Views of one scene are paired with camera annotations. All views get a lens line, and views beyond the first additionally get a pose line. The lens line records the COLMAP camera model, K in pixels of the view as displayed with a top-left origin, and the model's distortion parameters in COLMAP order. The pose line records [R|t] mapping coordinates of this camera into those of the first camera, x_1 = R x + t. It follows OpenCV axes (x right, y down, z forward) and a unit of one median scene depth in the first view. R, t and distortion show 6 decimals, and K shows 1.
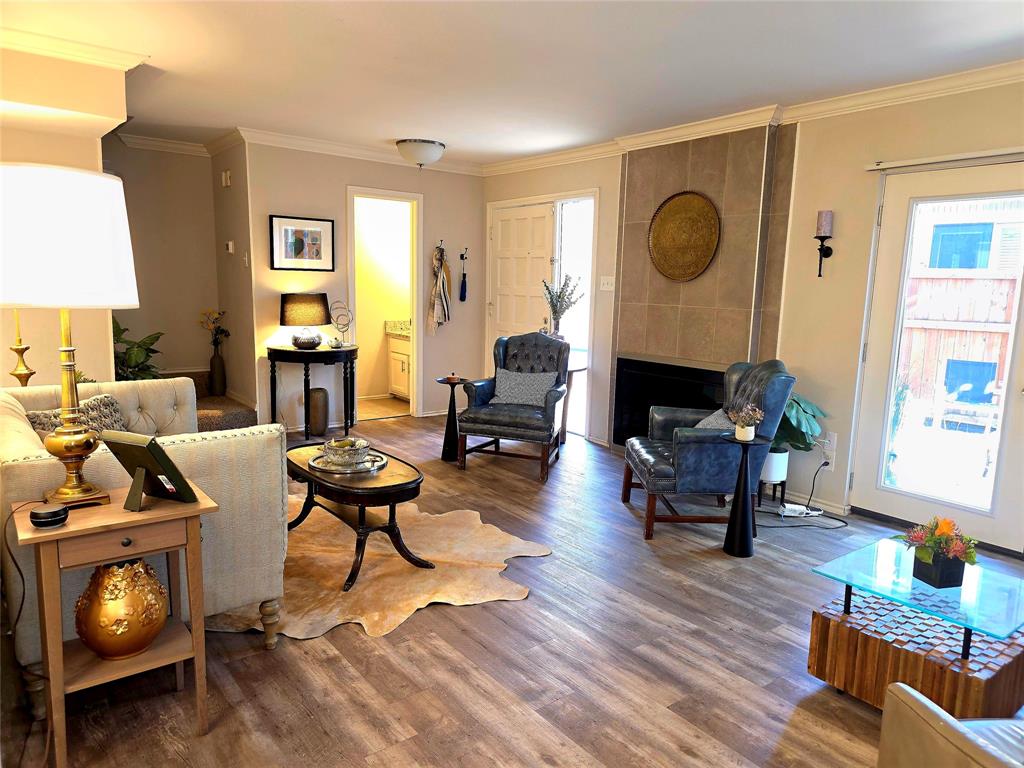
lens RADIAL K [[685.9, 0, 515.4], [0, 685.9, 386.8], [0, 0, 1]] dist [0.069279, -0.061924]
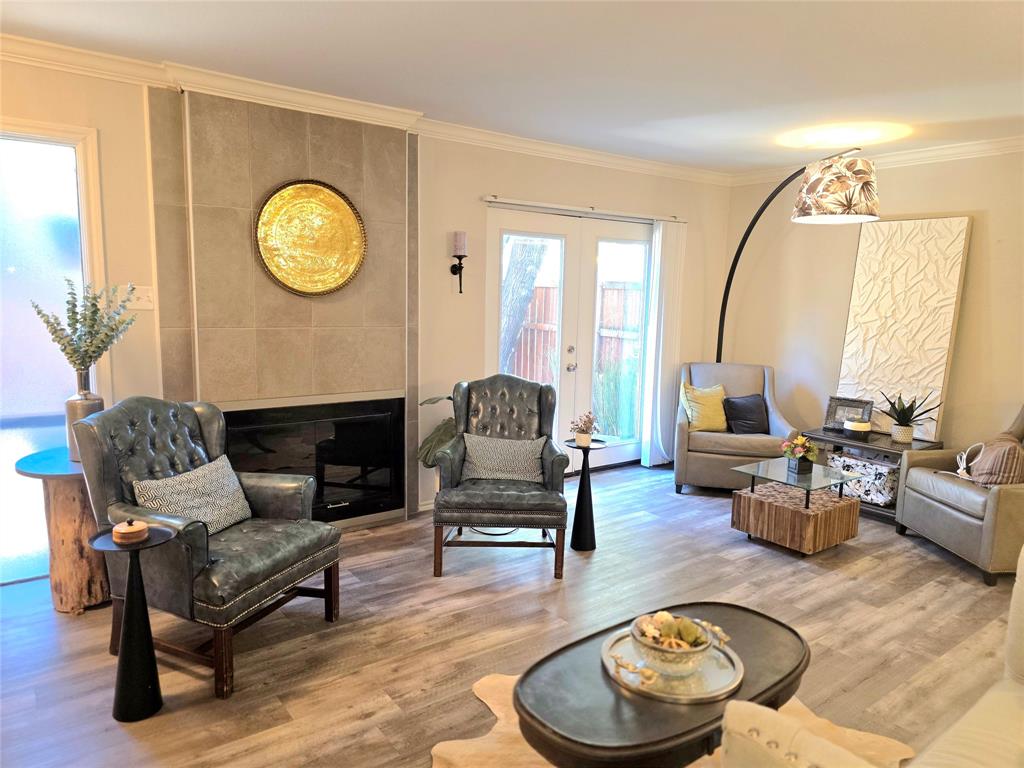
lens RADIAL K [[685.9, 0, 515.4], [0, 685.9, 386.8], [0, 0, 1]] dist [0.069279, -0.061924]
pose [[0.010627, -0.165499, 0.986153, -0.563940], [0.124389, 0.978767, 0.162919, -0.160014], [-0.992177, 0.120935, 0.030988, 0.805173]]
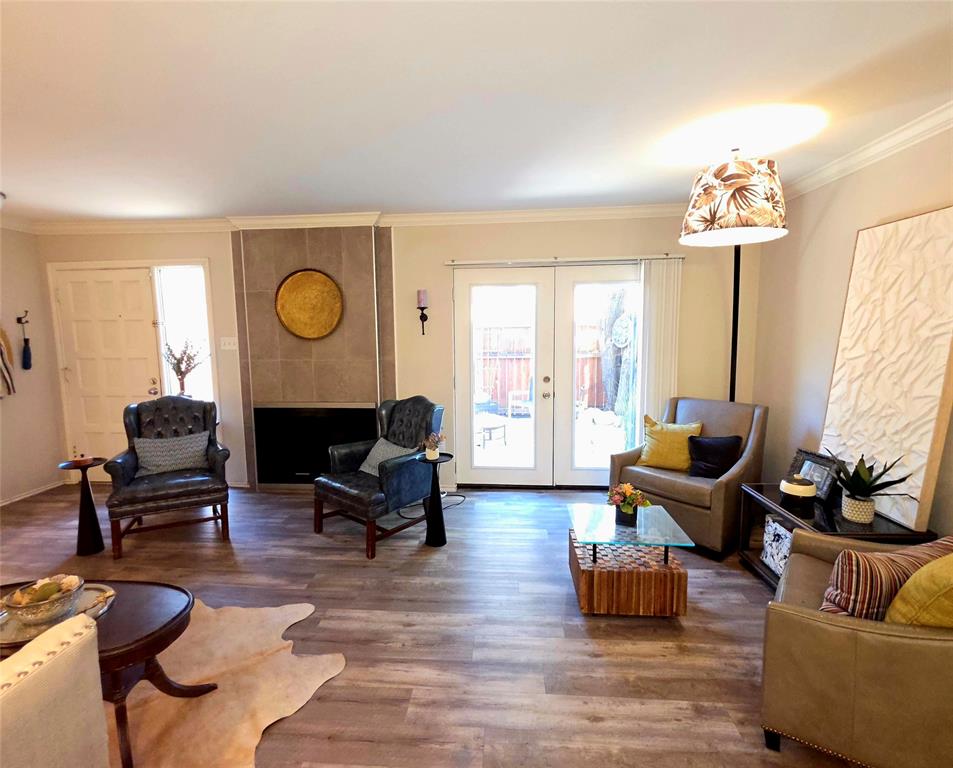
lens RADIAL K [[477.9, 0, 476.5], [0, 477.9, 384.0], [0, 0, 1]] dist [0.002525, 0.000214]
pose [[0.673719, -0.115563, 0.729896, -0.205186], [0.138485, 0.989943, 0.028909, -0.062507], [-0.725896, 0.081603, 0.682947, 0.219803]]
